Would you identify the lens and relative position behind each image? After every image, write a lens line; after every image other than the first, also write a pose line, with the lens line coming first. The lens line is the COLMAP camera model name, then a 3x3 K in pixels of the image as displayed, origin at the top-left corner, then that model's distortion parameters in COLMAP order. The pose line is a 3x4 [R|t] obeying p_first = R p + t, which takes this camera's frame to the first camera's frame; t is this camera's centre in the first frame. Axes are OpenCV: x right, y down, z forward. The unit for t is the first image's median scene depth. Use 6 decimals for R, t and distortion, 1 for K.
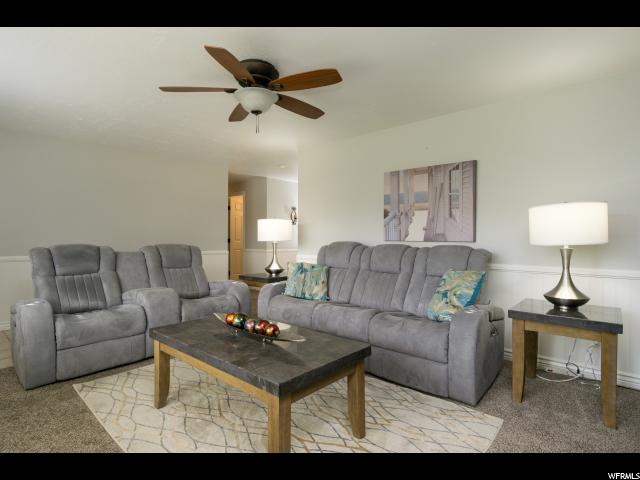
lens RADIAL K [[342.2, 0, 313.8], [0, 342.2, 237.1], [0, 0, 1]] dist [-0.003729, 0.006204]
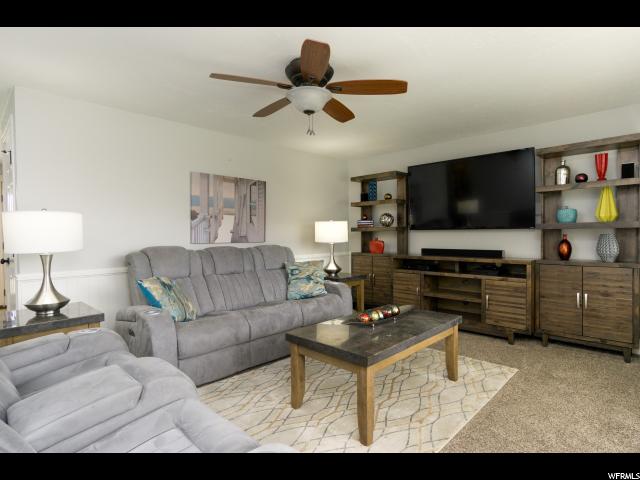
lens RADIAL K [[342.2, 0, 313.1], [0, 342.2, 244.0], [0, 0, 1]] dist [-0.003729, 0.006204]
pose [[0.068290, -0.019803, 0.997469, -0.768134], [0.015116, 0.999709, 0.018813, -0.001010], [-0.997551, 0.013793, 0.068570, 0.643030]]
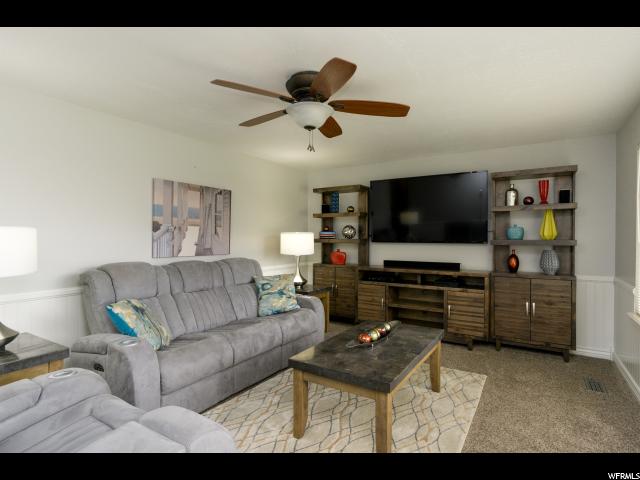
lens RADIAL K [[342.2, 0, 313.6], [0, 342.2, 243.0], [0, 0, 1]] dist [-0.003729, 0.006204]
pose [[-0.138181, -0.005912, 0.990389, -0.742306], [0.006919, 0.999952, 0.006934, -0.031482], [-0.990383, 0.007811, -0.138134, 0.774800]]
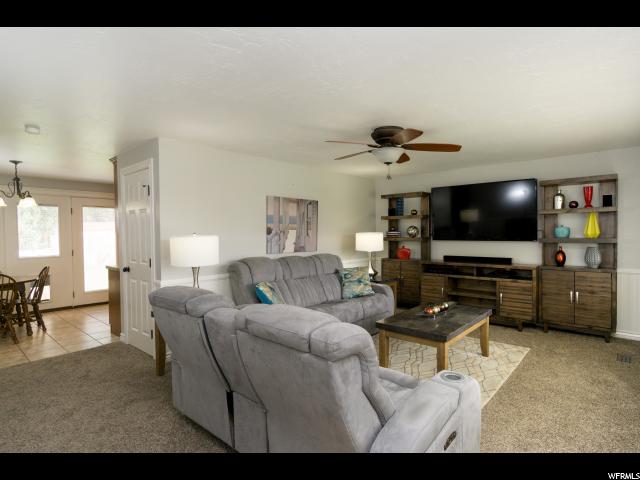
lens RADIAL K [[342.2, 0, 314.8], [0, 342.2, 242.6], [0, 0, 1]] dist [-0.003729, 0.006204]
pose [[0.022743, -0.018991, 0.999561, -1.028397], [0.015874, 0.999700, 0.018632, -0.050458], [-0.999615, 0.015444, 0.023038, 0.870027]]
